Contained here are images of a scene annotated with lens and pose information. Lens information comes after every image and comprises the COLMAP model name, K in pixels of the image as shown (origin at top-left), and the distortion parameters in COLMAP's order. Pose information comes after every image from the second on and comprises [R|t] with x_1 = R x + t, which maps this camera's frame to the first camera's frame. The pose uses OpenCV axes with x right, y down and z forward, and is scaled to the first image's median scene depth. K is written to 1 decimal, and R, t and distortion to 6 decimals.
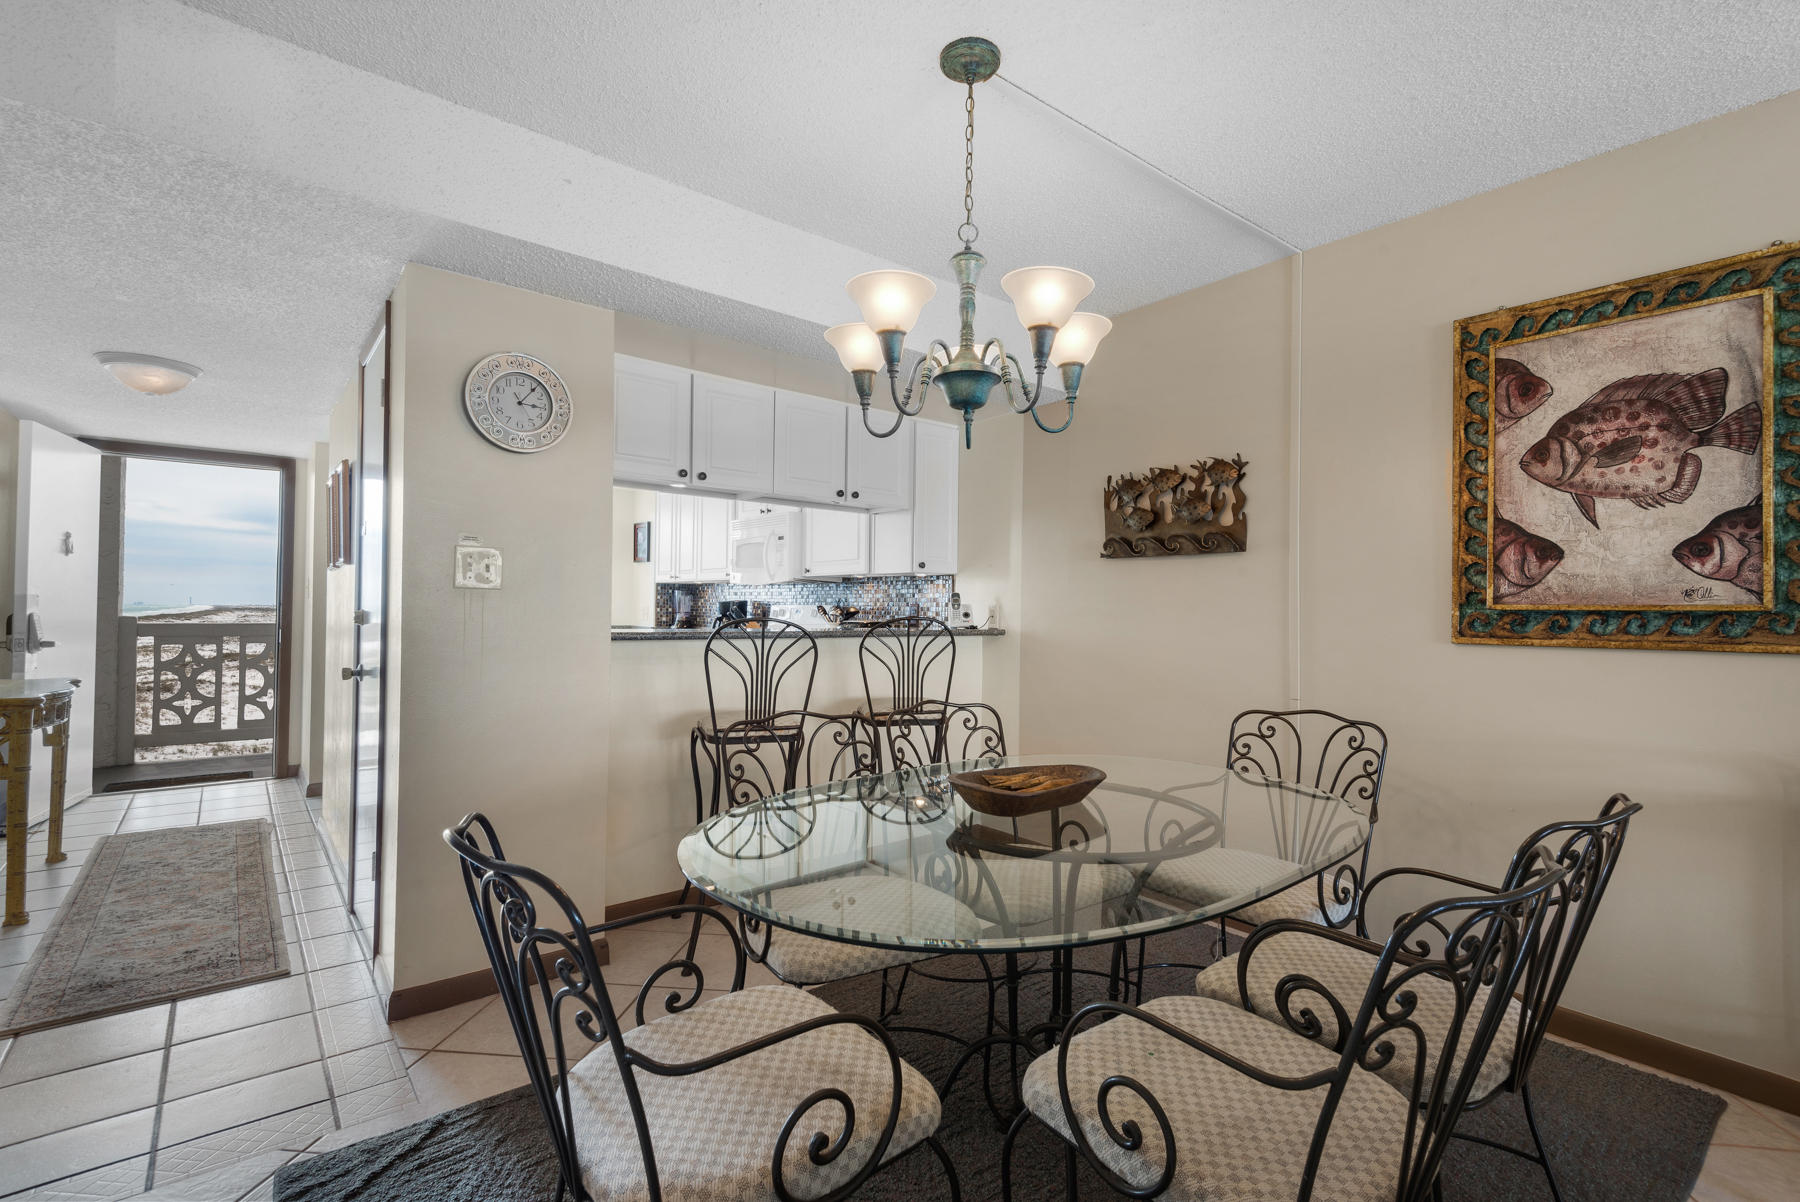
lens RADIAL K [[816.3, 0, 900.0], [0, 816.3, 601.0], [0, 0, 1]] dist [0.053976, -0.026761]
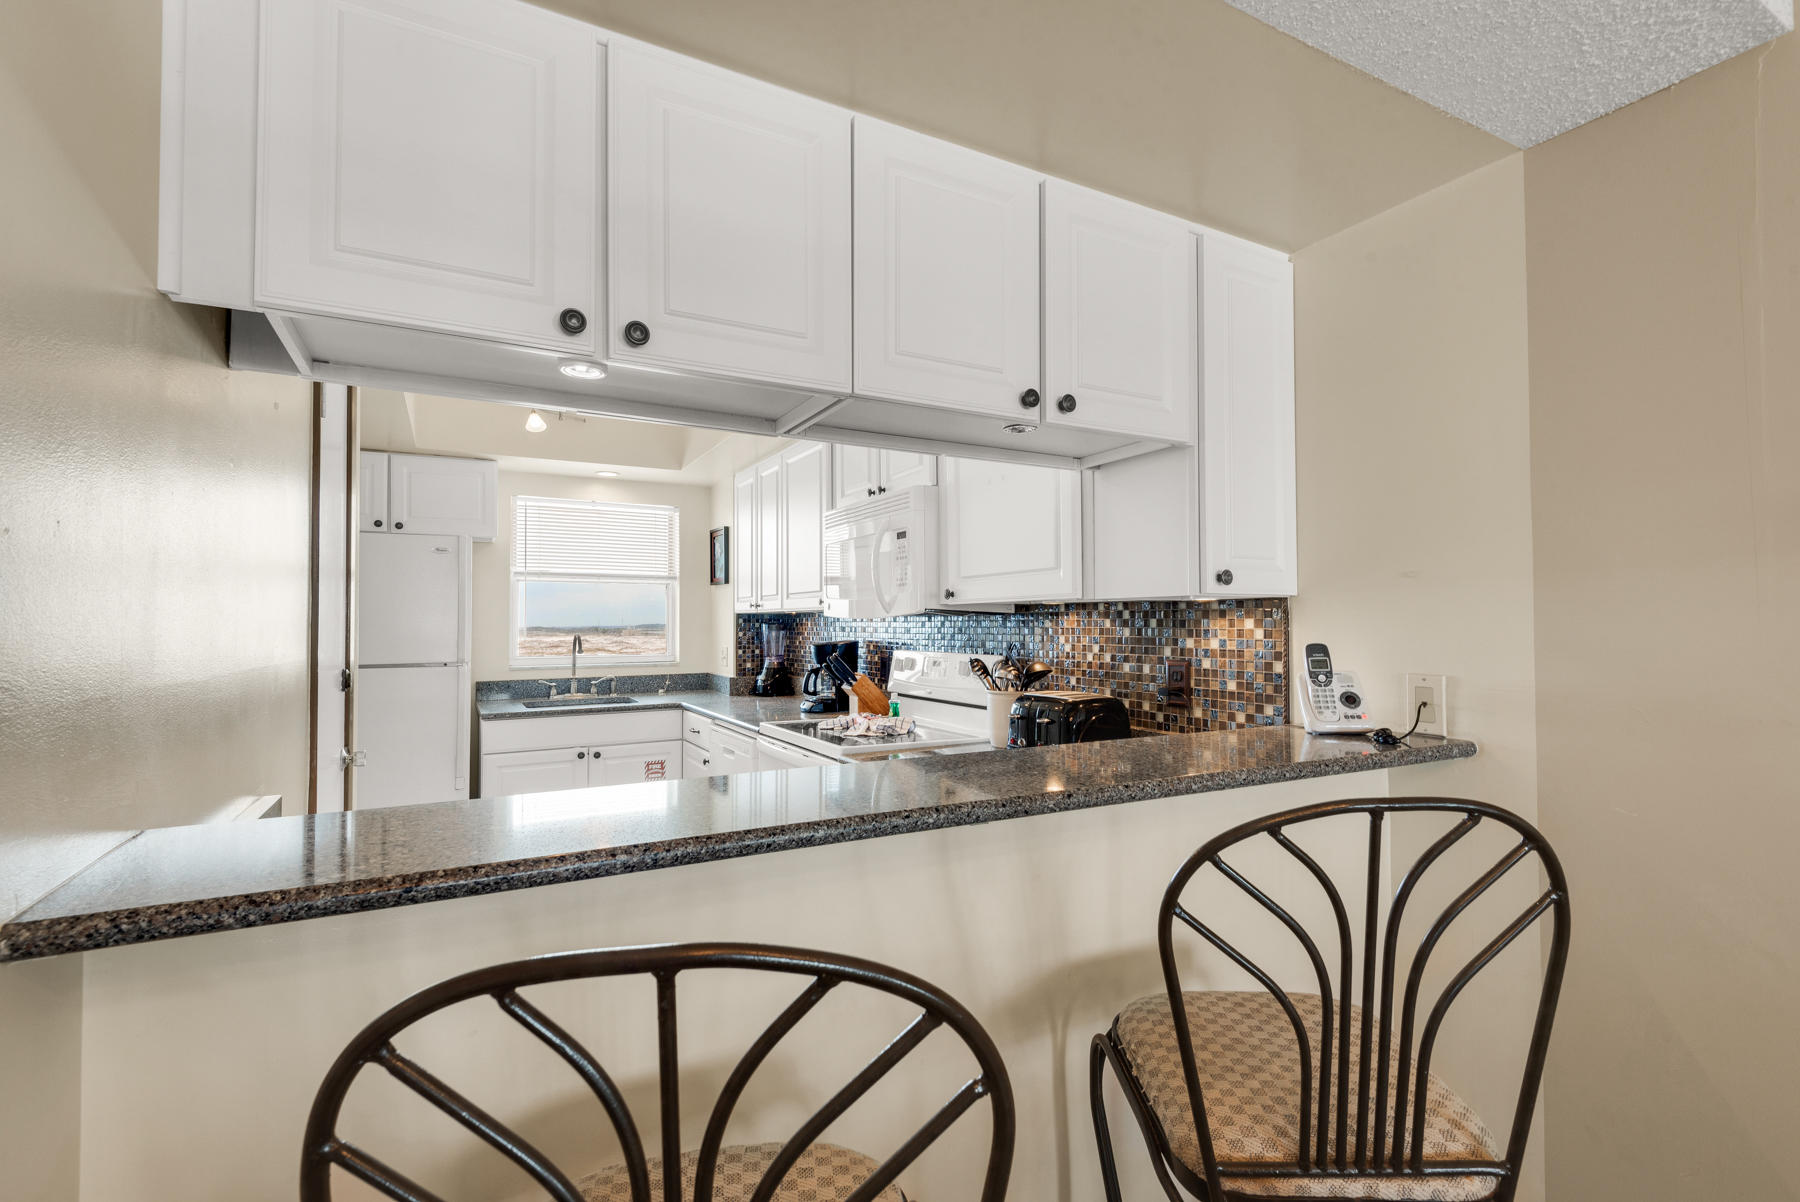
lens RADIAL K [[816.3, 0, 900.0], [0, 816.3, 601.0], [0, 0, 1]] dist [0.053976, -0.026761]
pose [[0.983948, -0.021009, -0.177213, -0.051305], [0.017714, 0.999640, -0.020153, -0.022166], [0.177573, 0.016690, 0.983966, 0.467865]]
